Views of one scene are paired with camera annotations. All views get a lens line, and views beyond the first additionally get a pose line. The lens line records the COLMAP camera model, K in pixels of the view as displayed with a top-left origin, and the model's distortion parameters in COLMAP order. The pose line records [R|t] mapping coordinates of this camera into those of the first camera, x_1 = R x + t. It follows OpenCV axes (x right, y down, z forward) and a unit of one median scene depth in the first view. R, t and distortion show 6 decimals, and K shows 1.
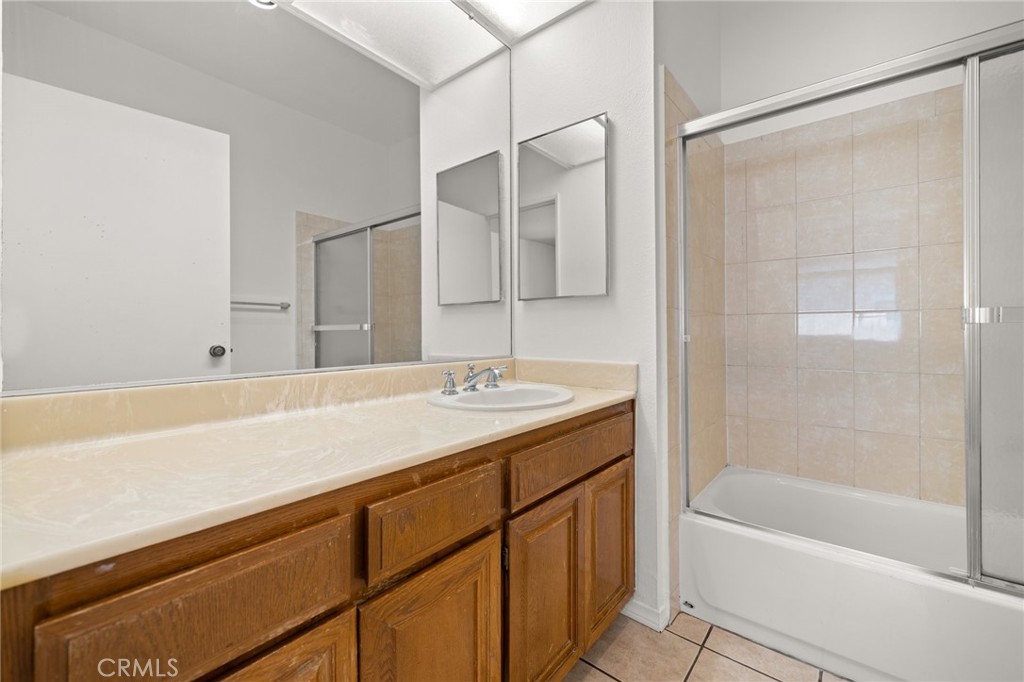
lens RADIAL K [[409.8, 0, 511.8], [0, 409.8, 336.4], [0, 0, 1]] dist [0.001888, -0.000378]
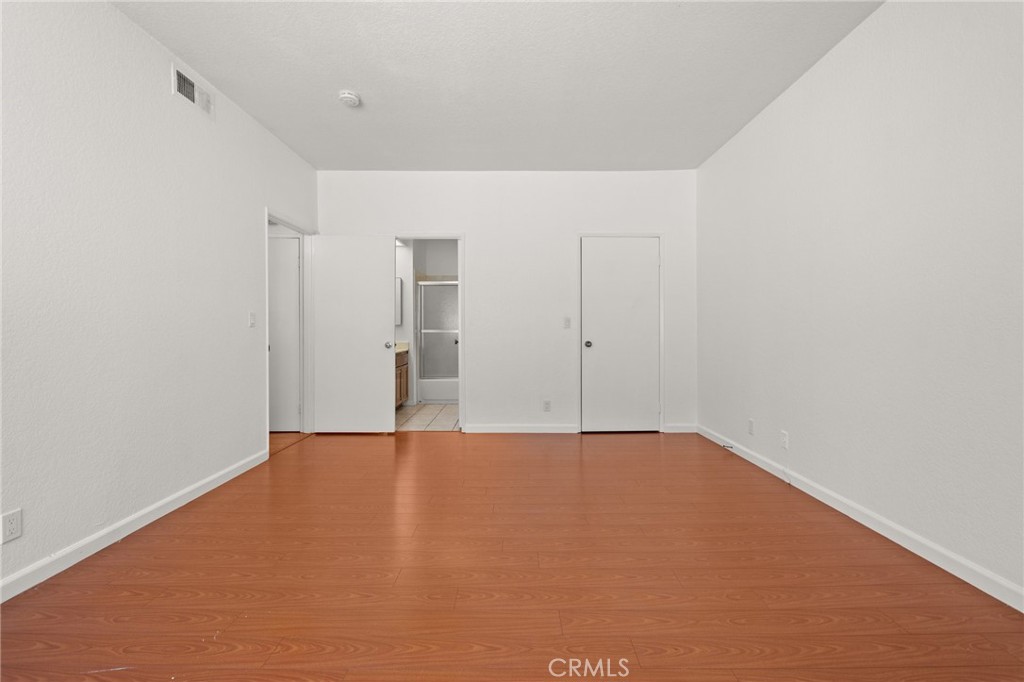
lens RADIAL K [[409.8, 0, 512.2], [0, 409.8, 339.0], [0, 0, 1]] dist [0.001888, -0.000378]
pose [[0.782359, -0.002169, 0.622824, -1.405745], [0.001600, 0.999998, 0.001473, 0.035850], [-0.622825, -0.000156, 0.782361, -2.776151]]
